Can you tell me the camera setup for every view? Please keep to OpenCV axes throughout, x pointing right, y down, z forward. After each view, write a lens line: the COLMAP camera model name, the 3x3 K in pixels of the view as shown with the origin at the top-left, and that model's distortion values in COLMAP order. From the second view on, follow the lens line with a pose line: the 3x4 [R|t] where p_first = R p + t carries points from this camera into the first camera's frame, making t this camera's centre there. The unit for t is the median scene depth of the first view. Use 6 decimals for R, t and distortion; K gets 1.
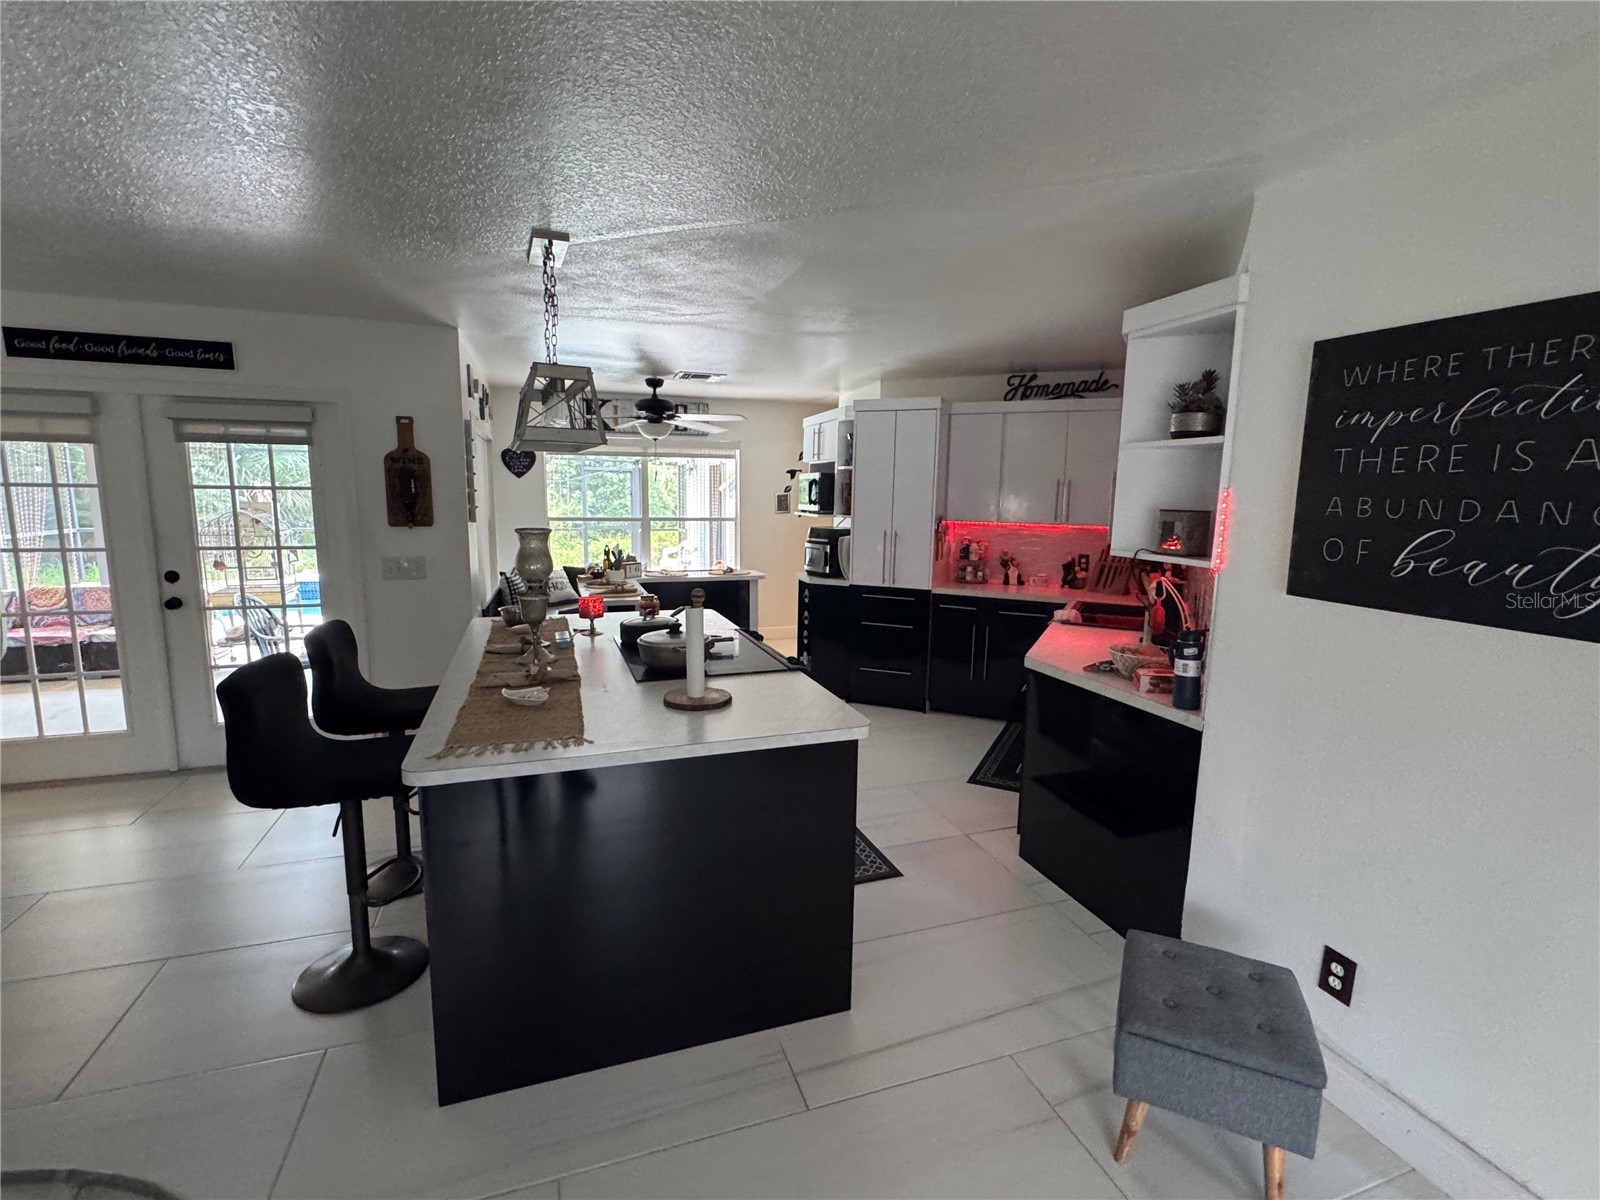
lens RADIAL K [[732.5, 0, 801.2], [0, 732.5, 598.3], [0, 0, 1]] dist [-0.002983, 0.000117]
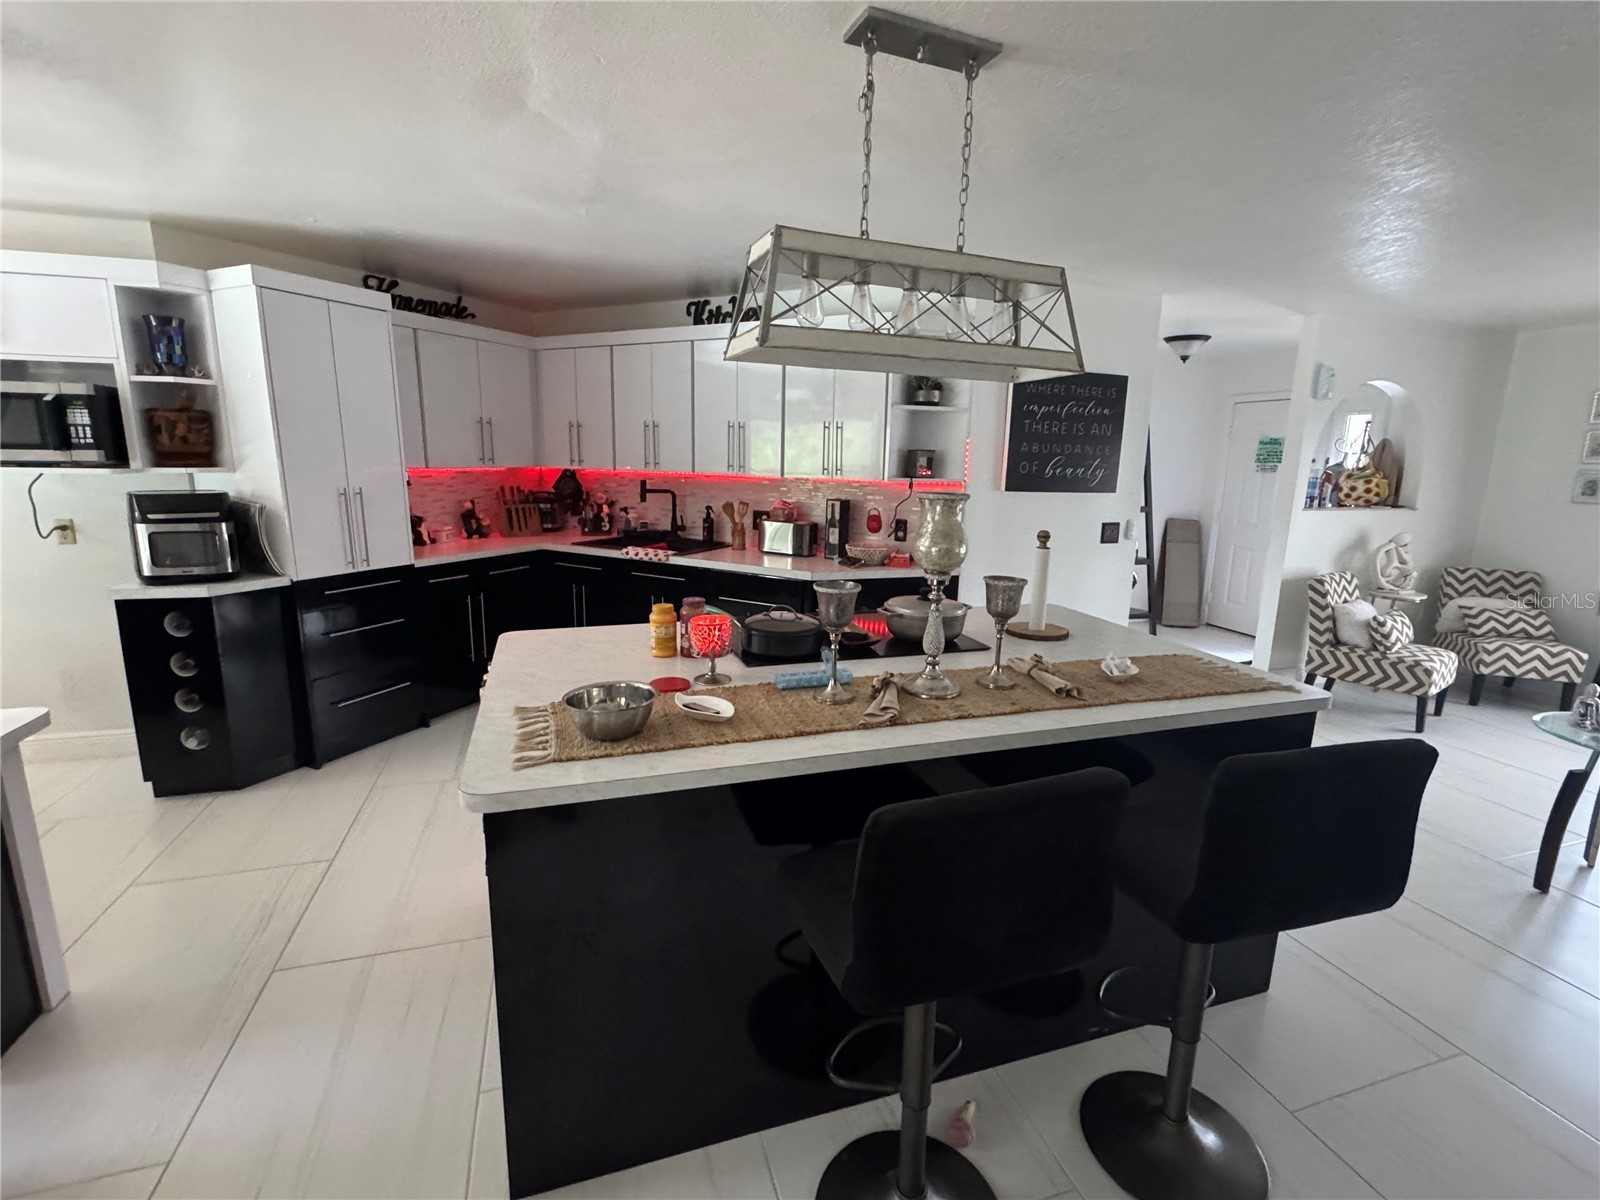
lens RADIAL K [[732.5, 0, 801.2], [0, 732.5, 598.3], [0, 0, 1]] dist [-0.002983, 0.000117]
pose [[0.025506, -0.211542, 0.977036, -1.195560], [0.125786, 0.970265, 0.206792, -0.178683], [-0.991729, 0.117623, 0.051357, 1.275507]]
